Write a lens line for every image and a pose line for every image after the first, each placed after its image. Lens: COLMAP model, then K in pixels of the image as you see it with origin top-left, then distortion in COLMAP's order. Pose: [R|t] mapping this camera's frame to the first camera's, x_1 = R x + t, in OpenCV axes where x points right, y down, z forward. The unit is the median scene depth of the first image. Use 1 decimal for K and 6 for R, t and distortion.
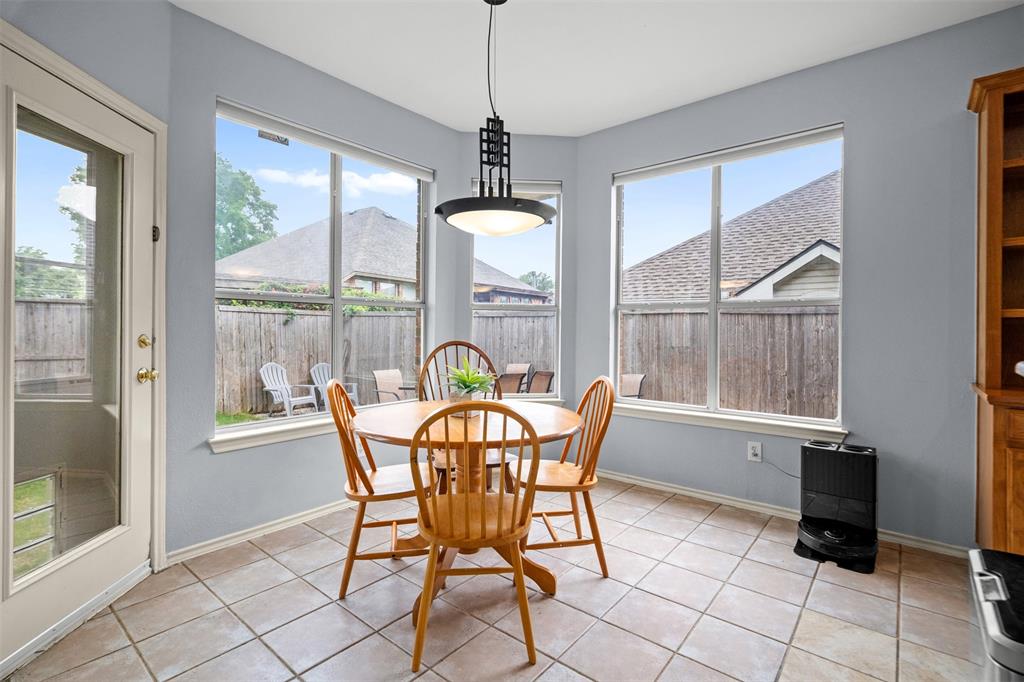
lens RADIAL K [[488.9, 0, 512.5], [0, 488.9, 336.1], [0, 0, 1]] dist [-0.001943, -0.000882]
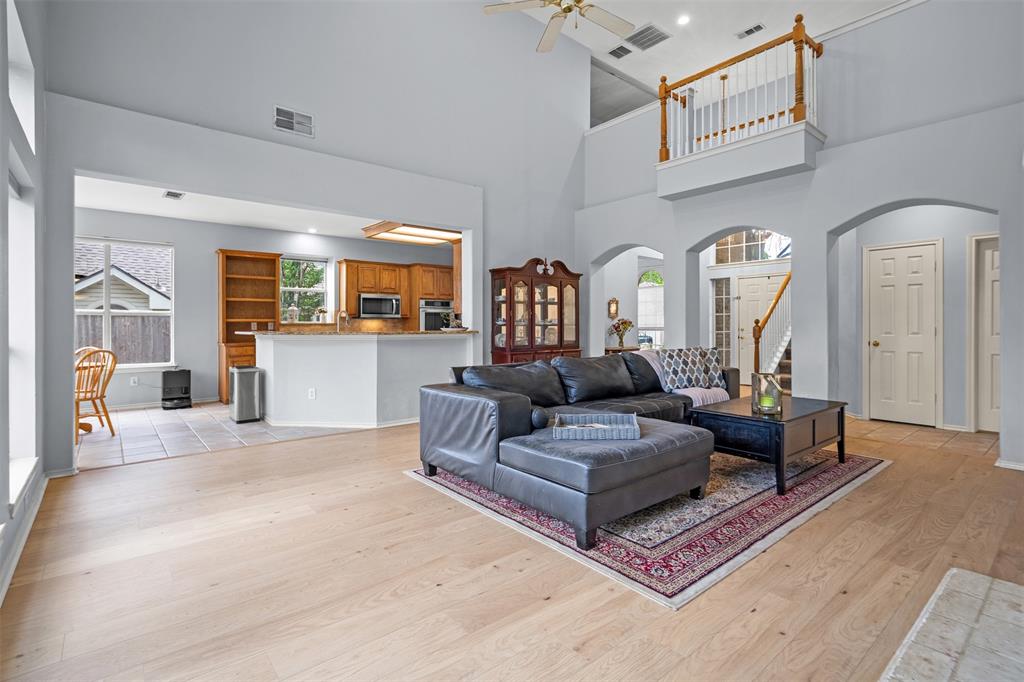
lens RADIAL K [[488.9, 0, 502.0], [0, 488.9, 320.8], [0, 0, 1]] dist [-0.001943, -0.000882]
pose [[0.191795, 0.001195, 0.981434, -1.744827], [0.004454, 0.999988, -0.002088, -0.036669], [-0.981425, 0.004772, 0.191787, -1.380452]]
